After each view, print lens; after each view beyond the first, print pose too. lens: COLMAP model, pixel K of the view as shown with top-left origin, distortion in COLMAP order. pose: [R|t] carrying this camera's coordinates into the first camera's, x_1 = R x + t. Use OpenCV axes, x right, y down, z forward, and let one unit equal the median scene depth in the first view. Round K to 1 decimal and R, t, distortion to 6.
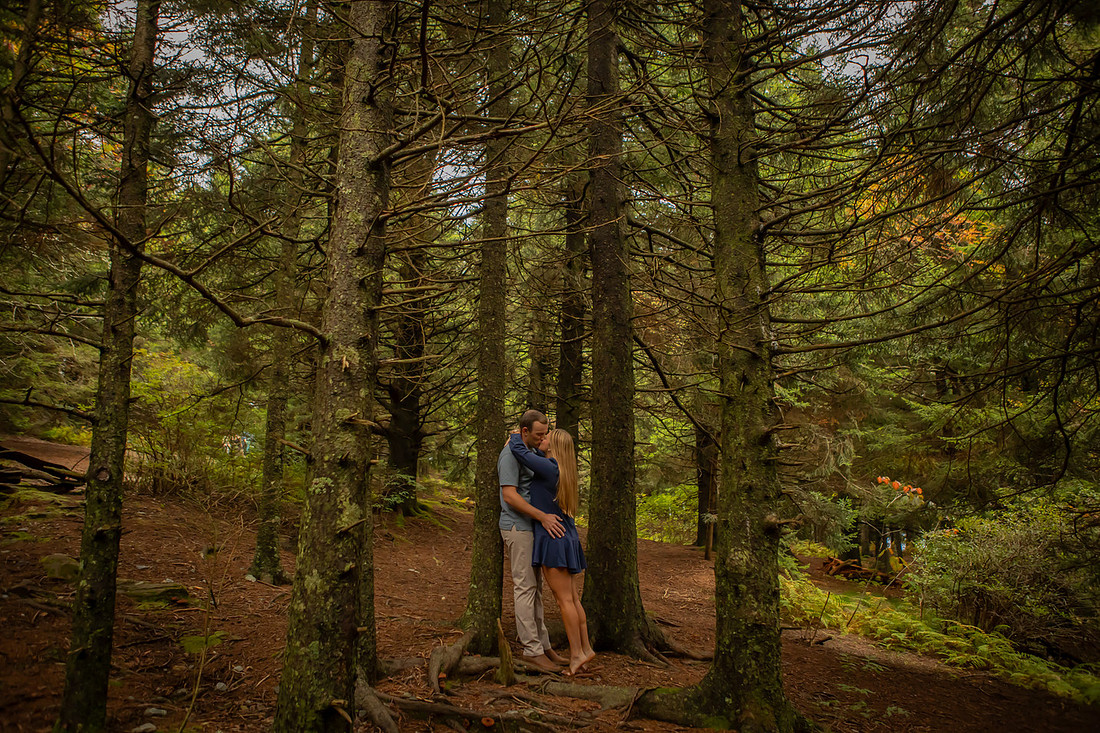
lens RADIAL K [[786.8, 0, 548.2], [0, 786.8, 364.8], [0, 0, 1]] dist [-0.108817, 0.095369]
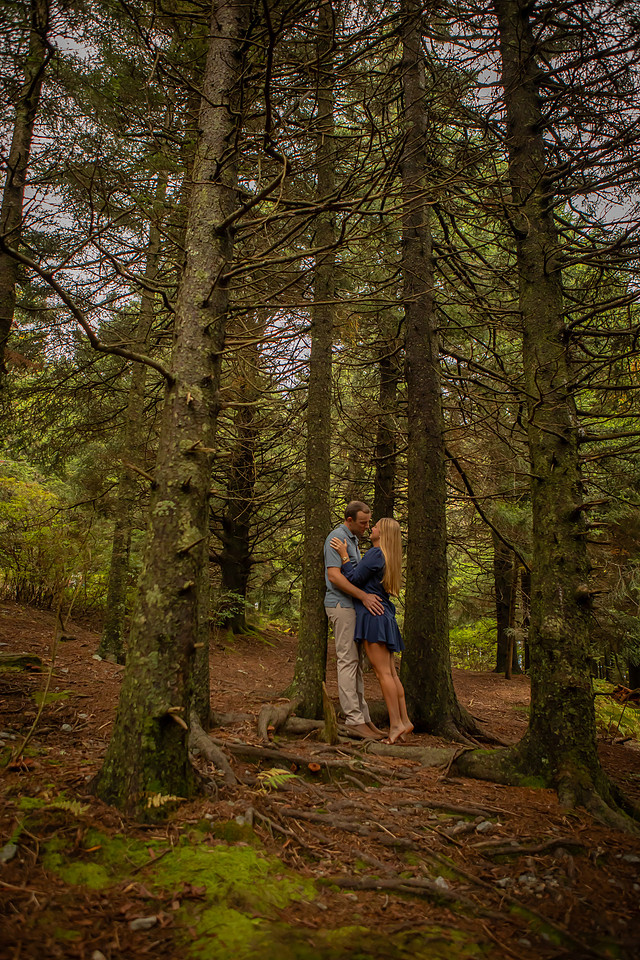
lens RADIAL K [[686.7, 0, 313.5], [0, 686.7, 482.8], [0, 0, 1]] dist [-0.108817, 0.095369]
pose [[0.997696, 0.006012, -0.067578, -0.016889], [-0.010302, 0.997940, -0.063322, 0.116179], [0.067058, 0.063872, 0.995703, 0.054505]]
